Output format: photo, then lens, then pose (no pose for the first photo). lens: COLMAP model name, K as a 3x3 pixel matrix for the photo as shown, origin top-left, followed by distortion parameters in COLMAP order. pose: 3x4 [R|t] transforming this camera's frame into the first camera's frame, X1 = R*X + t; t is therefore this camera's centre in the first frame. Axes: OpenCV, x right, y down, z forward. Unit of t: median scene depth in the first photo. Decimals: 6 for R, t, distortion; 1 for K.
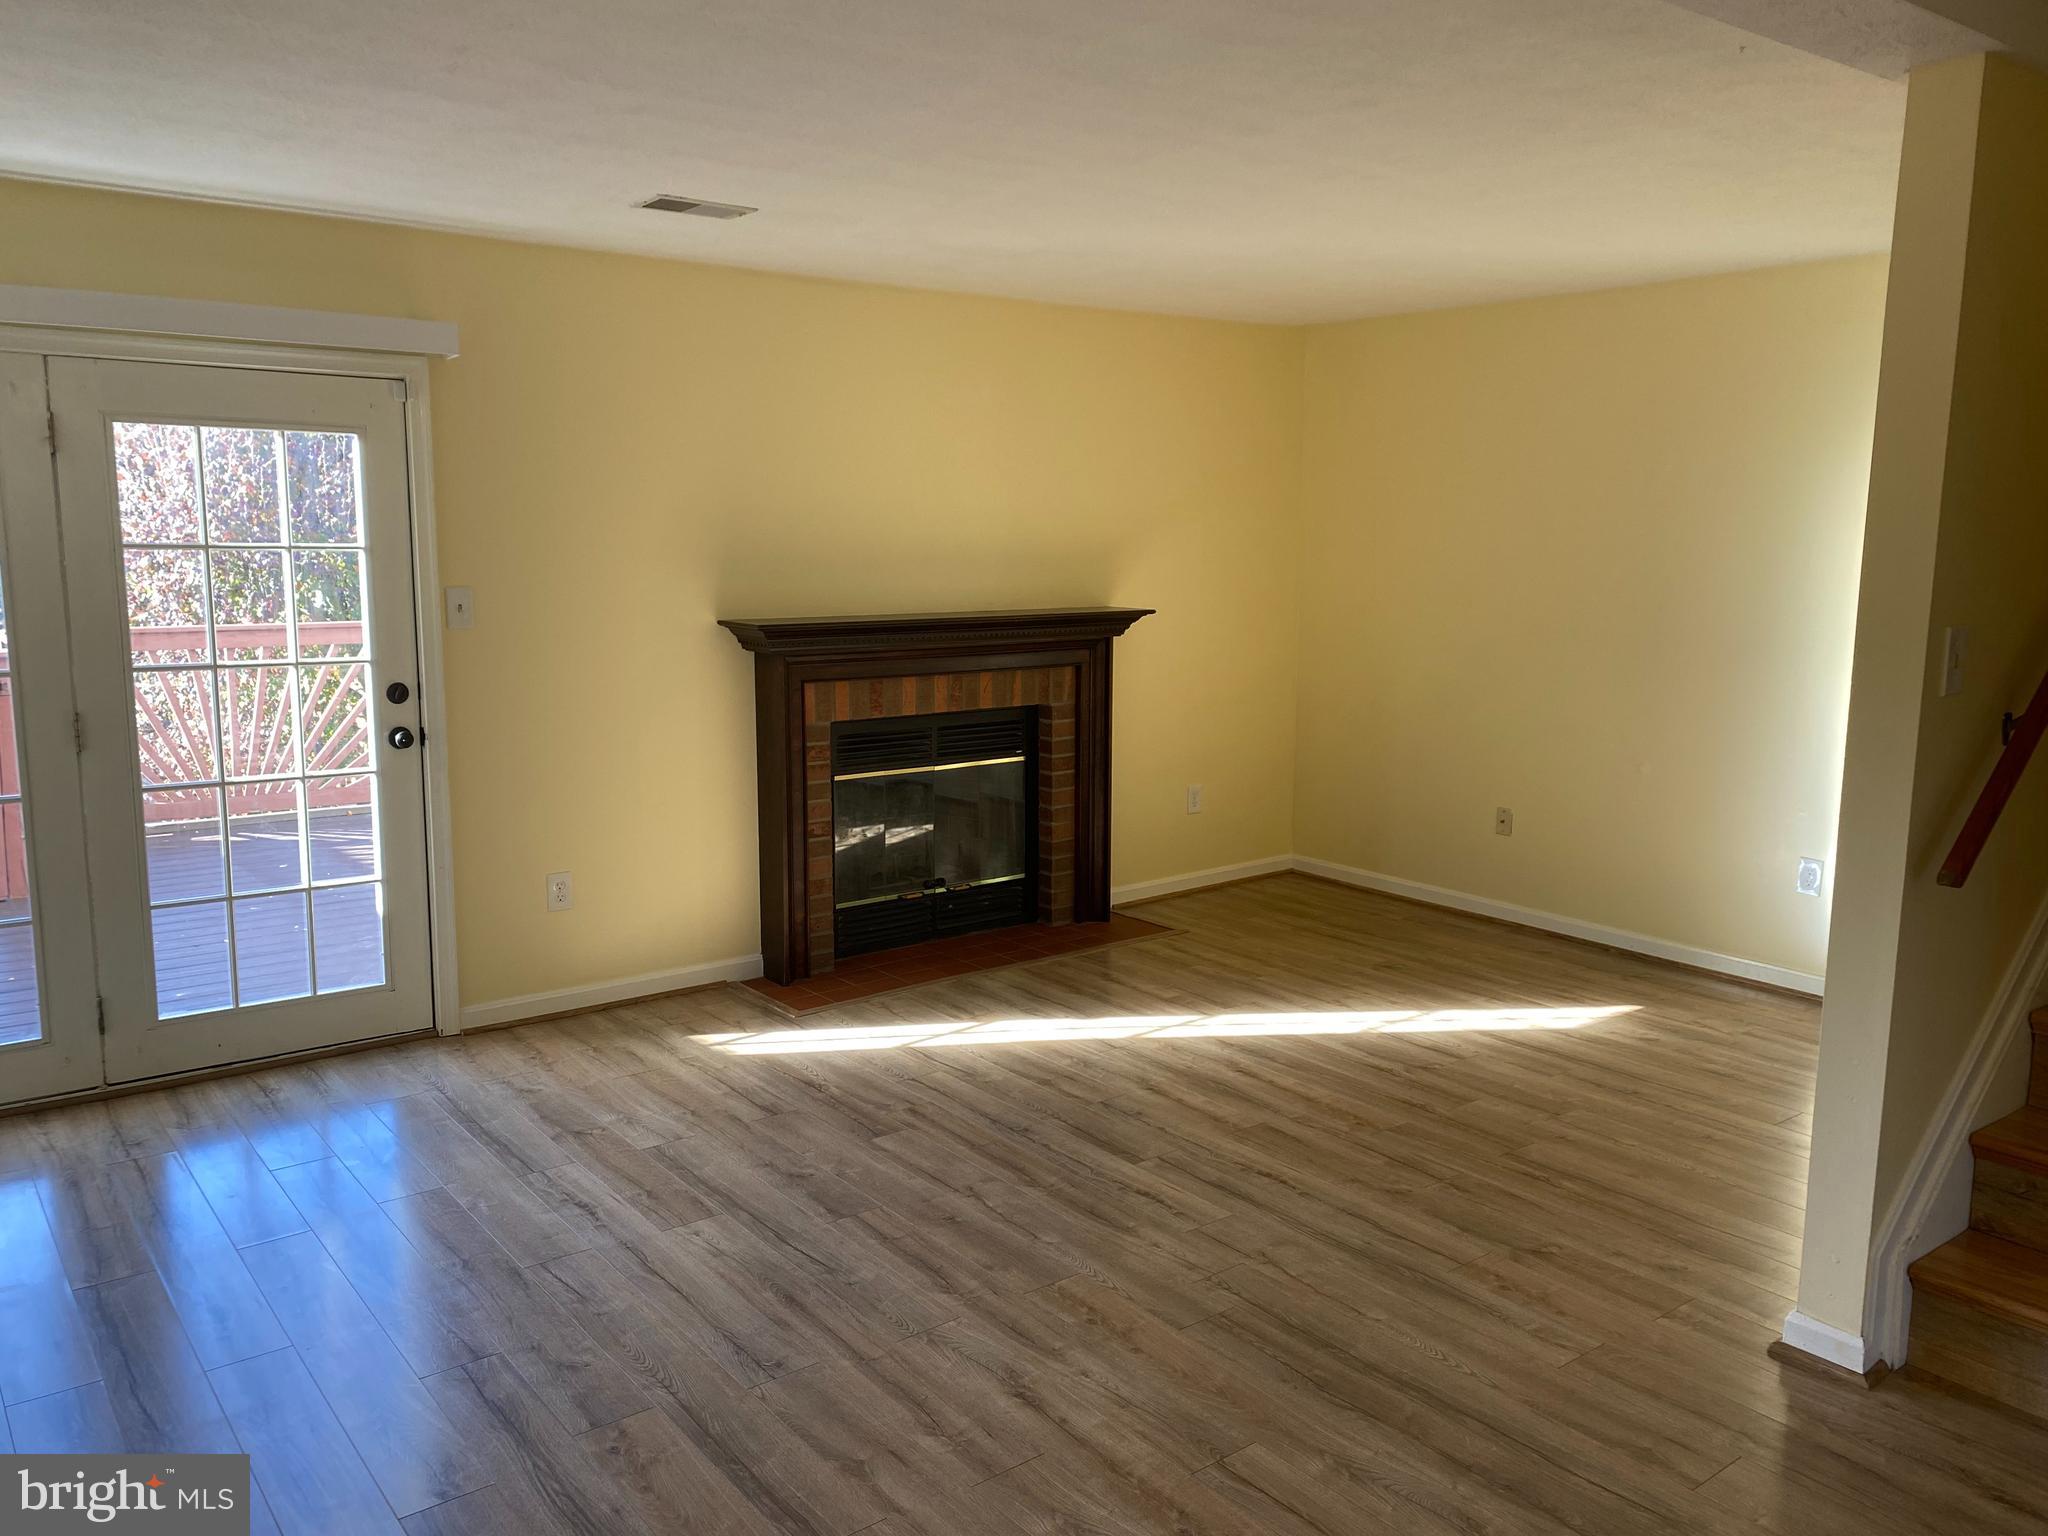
lens RADIAL K [[1566.5, 0, 1010.8], [0, 1566.5, 762.1], [0, 0, 1]] dist [0.053035, -0.030976]
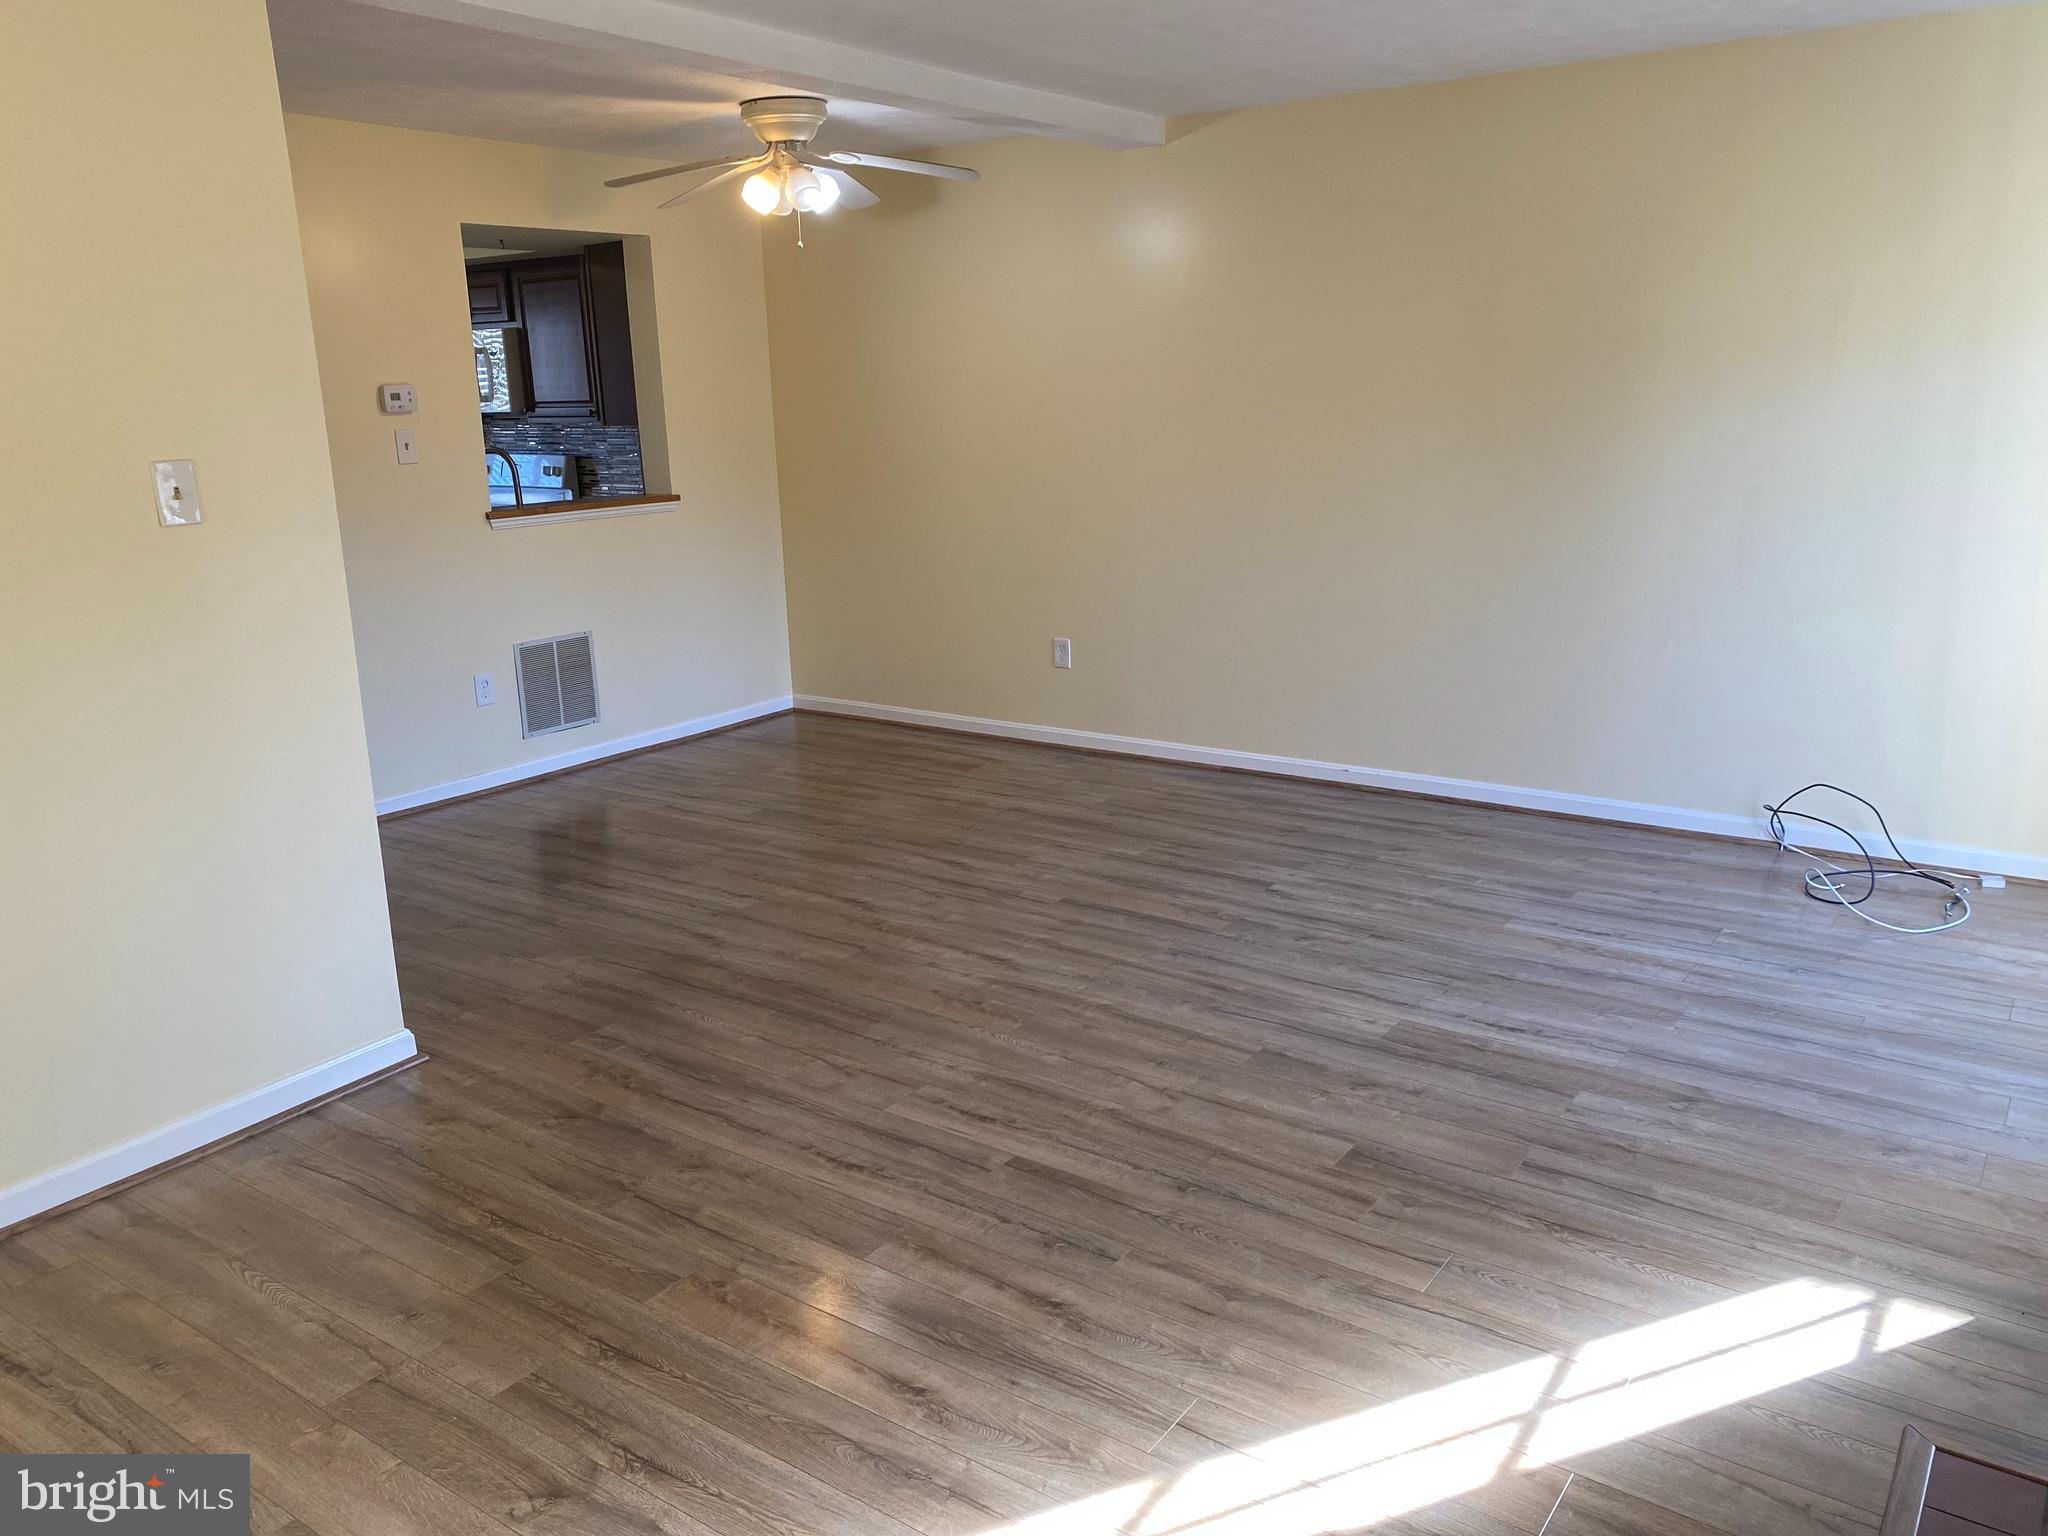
lens RADIAL K [[1566.5, 0, 1023.4], [0, 1566.5, 771.1], [0, 0, 1]] dist [0.053035, -0.030976]
pose [[-0.953180, 0.091405, -0.288258, 0.273253], [-0.026691, 0.924075, 0.381279, -0.223551], [0.301223, 0.371121, -0.878370, 1.548781]]
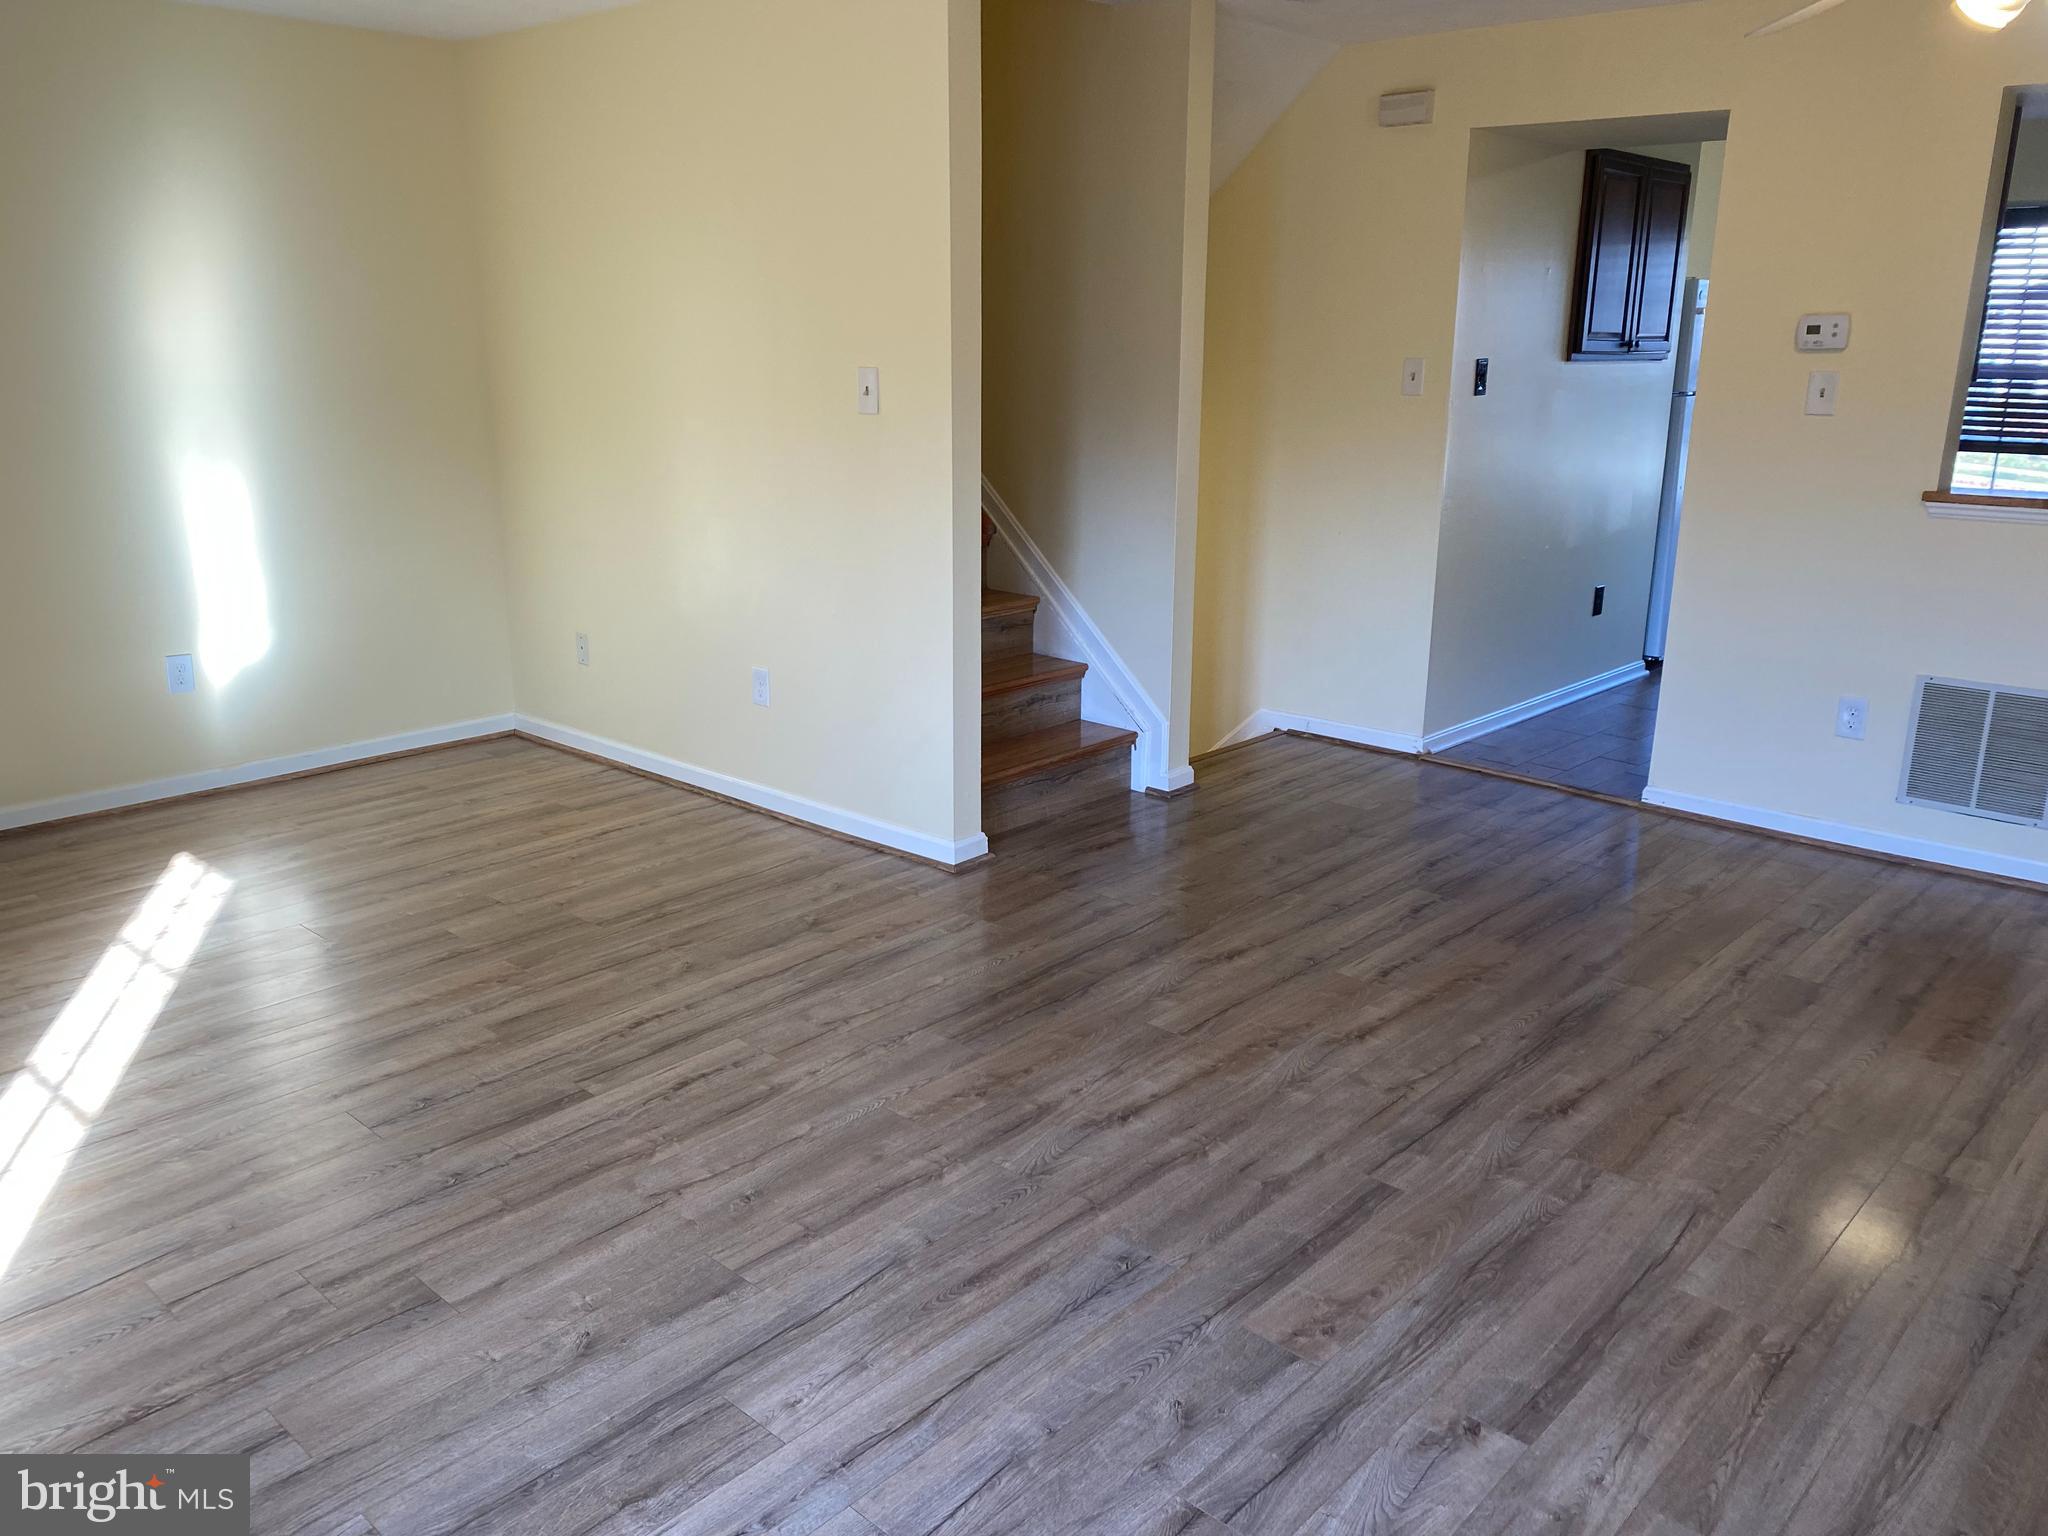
lens RADIAL K [[1566.5, 0, 1012.4], [0, 1566.5, 749.5], [0, 0, 1]] dist [0.053035, -0.030976]
pose [[-0.168105, -0.266316, 0.949113, -0.656736], [0.148115, 0.945061, 0.291413, -0.117008], [-0.974578, 0.189566, -0.119424, 0.804044]]
